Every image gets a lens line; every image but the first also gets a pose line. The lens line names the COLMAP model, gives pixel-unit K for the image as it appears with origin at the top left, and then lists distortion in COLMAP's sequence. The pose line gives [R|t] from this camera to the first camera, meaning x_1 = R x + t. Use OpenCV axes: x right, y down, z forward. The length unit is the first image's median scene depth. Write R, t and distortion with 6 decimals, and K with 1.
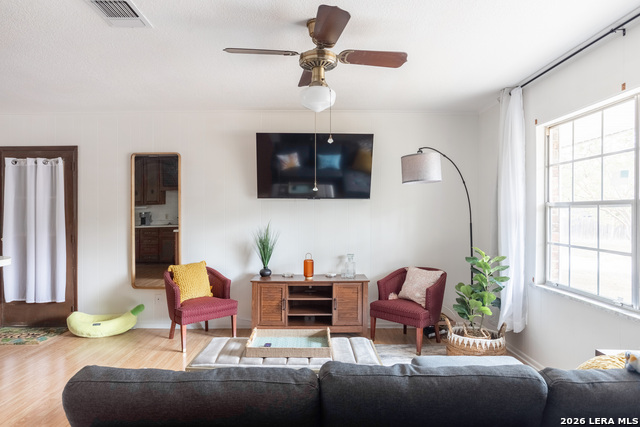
lens RADIAL K [[375.3, 0, 320.0], [0, 375.3, 213.5], [0, 0, 1]] dist [-0.074318, 0.053504]
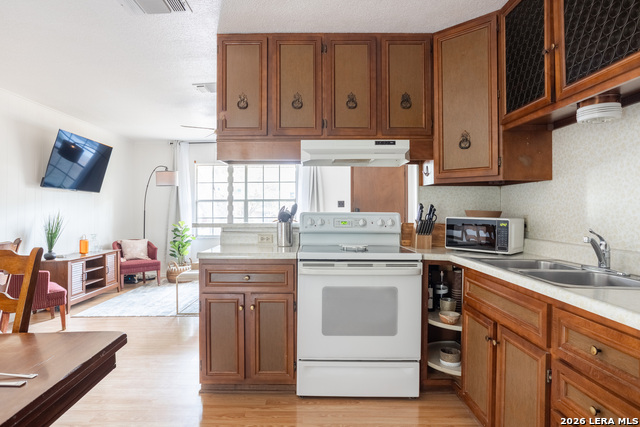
lens RADIAL K [[375.3, 0, 320.0], [0, 375.3, 213.5], [0, 0, 1]] dist [-0.074318, 0.053504]
pose [[0.014927, -0.010168, 0.999837, -1.499356], [0.003886, 0.999941, 0.010111, 0.031986], [-0.999881, 0.003735, 0.014965, 0.241284]]
